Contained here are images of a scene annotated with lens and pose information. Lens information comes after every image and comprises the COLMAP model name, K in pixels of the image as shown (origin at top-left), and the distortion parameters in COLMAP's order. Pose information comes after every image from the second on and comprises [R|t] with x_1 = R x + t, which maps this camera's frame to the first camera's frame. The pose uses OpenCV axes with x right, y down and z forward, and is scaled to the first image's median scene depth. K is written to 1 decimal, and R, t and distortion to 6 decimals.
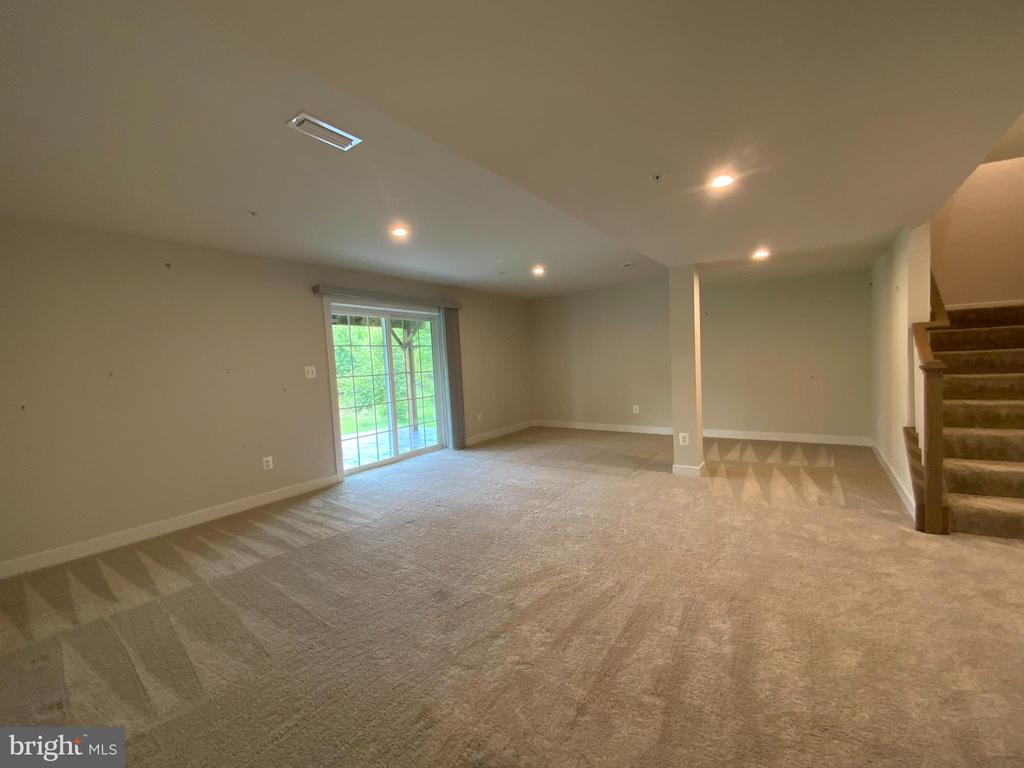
lens RADIAL K [[414.2, 0, 511.4], [0, 414.2, 385.4], [0, 0, 1]] dist [0.025835, -0.020429]
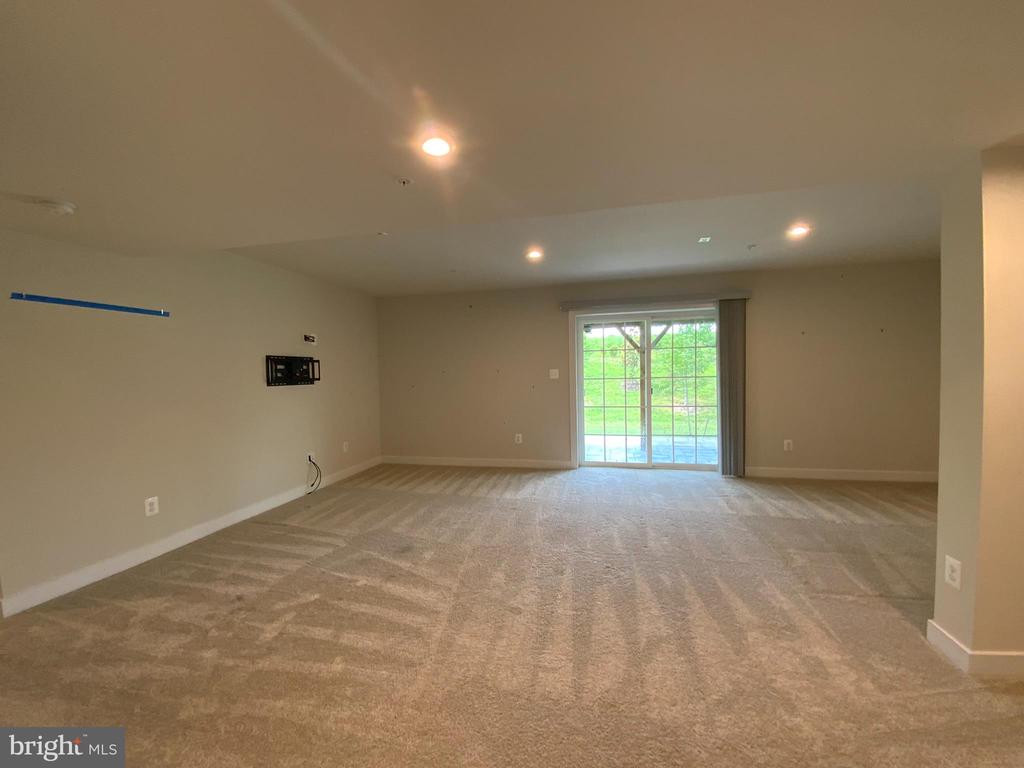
lens RADIAL K [[414.2, 0, 511.4], [0, 414.2, 385.4], [0, 0, 1]] dist [0.025835, -0.020429]
pose [[0.389572, 0.074518, -0.917976, 0.645516], [-0.054012, 0.996854, 0.058000, -0.066309], [0.919411, 0.026987, 0.392372, 0.433922]]
